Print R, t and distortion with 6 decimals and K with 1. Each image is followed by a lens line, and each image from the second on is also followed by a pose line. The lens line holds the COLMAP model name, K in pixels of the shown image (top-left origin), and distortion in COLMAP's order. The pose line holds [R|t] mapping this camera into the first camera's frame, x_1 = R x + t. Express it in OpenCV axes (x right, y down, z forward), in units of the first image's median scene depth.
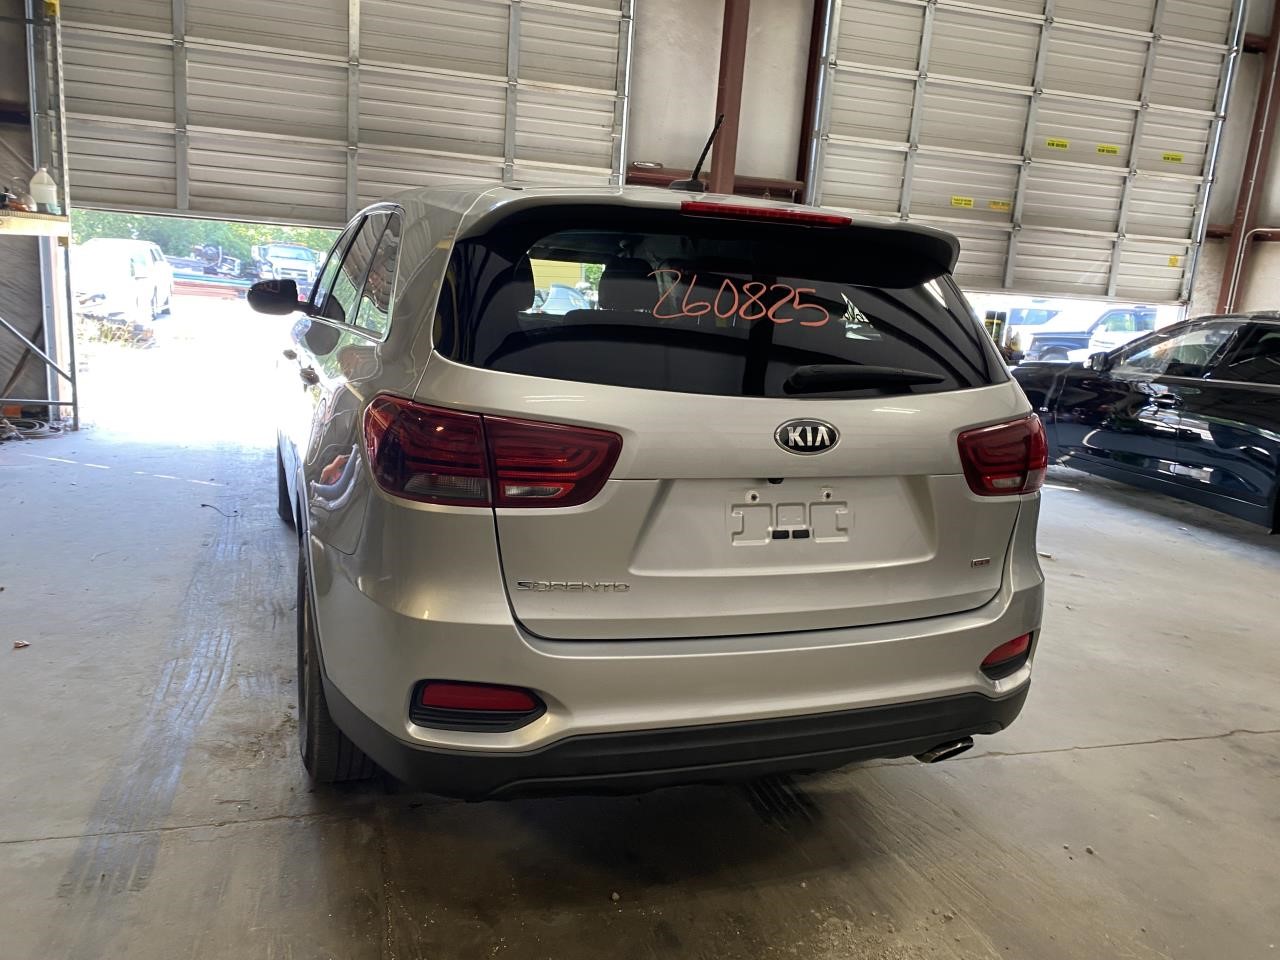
lens RADIAL K [[989.8, 0, 625.0], [0, 989.8, 468.4], [0, 0, 1]] dist [0.011114, -0.005282]
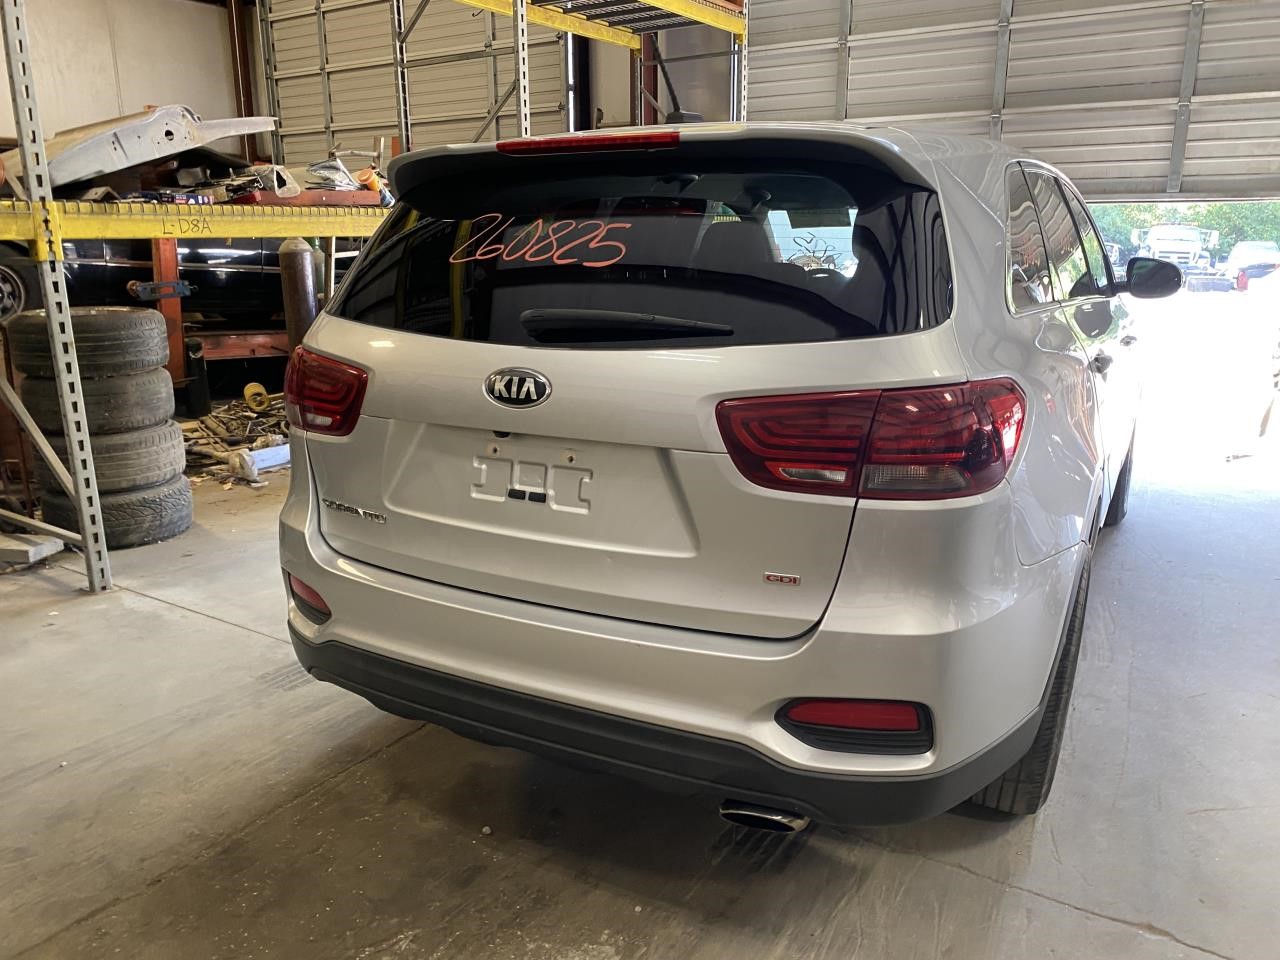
lens RADIAL K [[997.9, 0, 640.0], [0, 997.9, 480.0], [0, 0, 1]] dist [-0.000556, 0.002196]
pose [[0.645718, 0.114456, -0.754949, 0.885415], [-0.100979, 0.992818, 0.064150, -0.017050], [0.756870, 0.034811, 0.652638, 0.449483]]
